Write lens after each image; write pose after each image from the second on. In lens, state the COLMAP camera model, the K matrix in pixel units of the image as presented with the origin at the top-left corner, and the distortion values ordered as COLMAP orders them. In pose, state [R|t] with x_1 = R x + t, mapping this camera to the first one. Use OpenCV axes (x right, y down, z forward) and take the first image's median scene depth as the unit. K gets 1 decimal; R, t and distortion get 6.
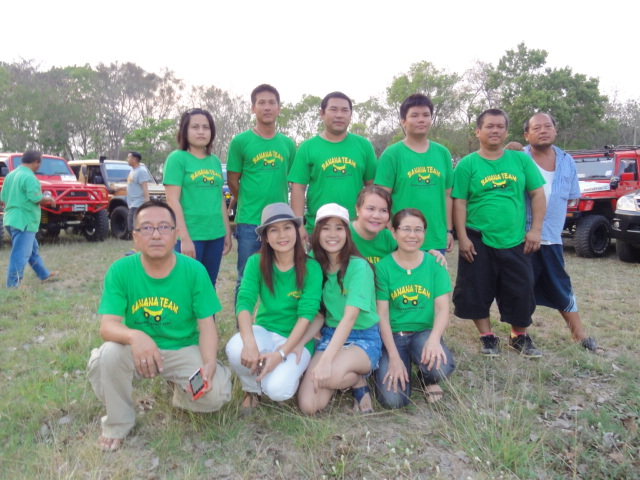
lens RADIAL K [[459.4, 0, 320.0], [0, 459.4, 240.0], [0, 0, 1]] dist [-0.007046, 0.001617]
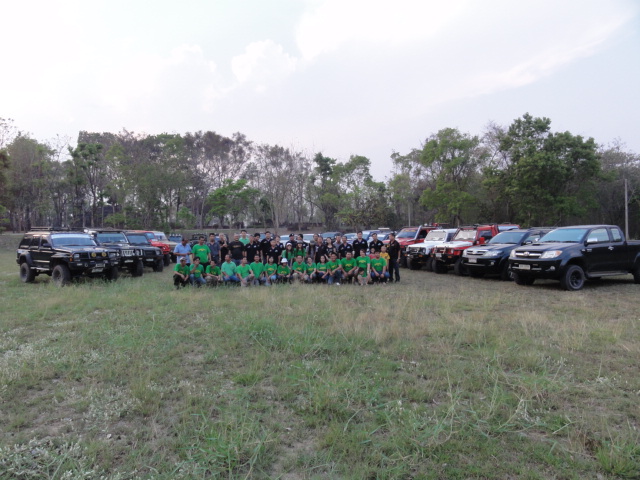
lens RADIAL K [[447.6, 0, 320.0], [0, 447.6, 240.0], [0, 0, 1]] dist [-0.001559, 0.000740]
pose [[0.992341, -0.015218, -0.122590, 0.022664], [0.004510, 0.996184, -0.087156, 0.006362], [0.123449, 0.085935, 0.988623, -0.156880]]
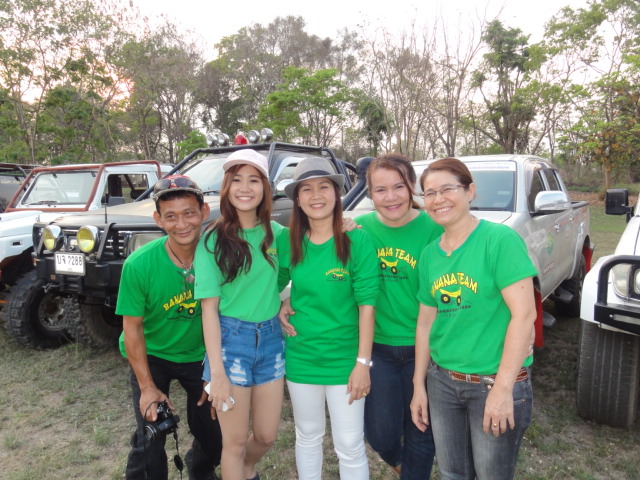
lens RADIAL K [[457.0, 0, 320.0], [0, 457.0, 240.0], [0, 0, 1]] dist [0.002975, -0.000798]
pose [[0.916585, 0.013553, -0.399609, -0.113154], [-0.018522, 0.999792, -0.008576, -0.047086], [0.399410, 0.015262, 0.916646, 0.485853]]
